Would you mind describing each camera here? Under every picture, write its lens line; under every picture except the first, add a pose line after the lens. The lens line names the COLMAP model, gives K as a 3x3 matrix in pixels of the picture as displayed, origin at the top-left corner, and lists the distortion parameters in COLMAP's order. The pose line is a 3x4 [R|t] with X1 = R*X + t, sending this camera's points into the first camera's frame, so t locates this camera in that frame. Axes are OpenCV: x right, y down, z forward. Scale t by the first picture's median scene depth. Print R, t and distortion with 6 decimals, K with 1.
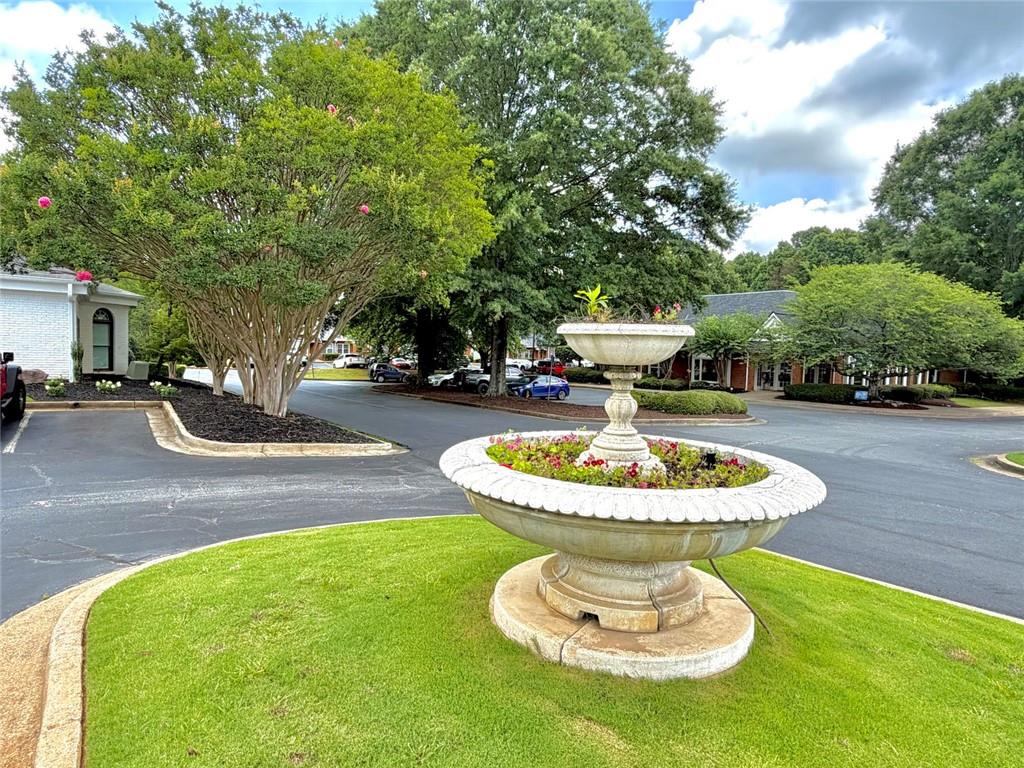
lens RADIAL K [[596.0, 0, 513.6], [0, 596.0, 382.5], [0, 0, 1]] dist [0.003702, 0.000830]
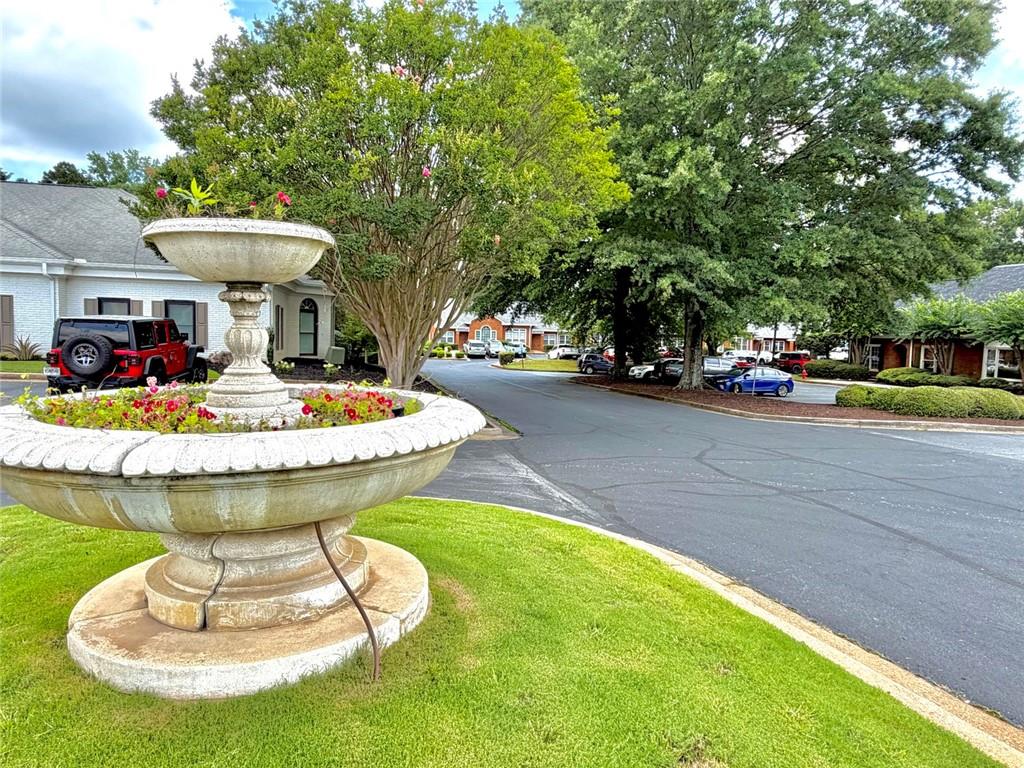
lens RADIAL K [[638.8, 0, 510.3], [0, 638.8, 384.4], [0, 0, 1]] dist [0.001359, -0.001504]
pose [[0.927681, 0.022569, -0.372690, 0.093925], [-0.018572, 0.999725, 0.014313, 0.009585], [0.372911, -0.006357, 0.927845, 0.042751]]
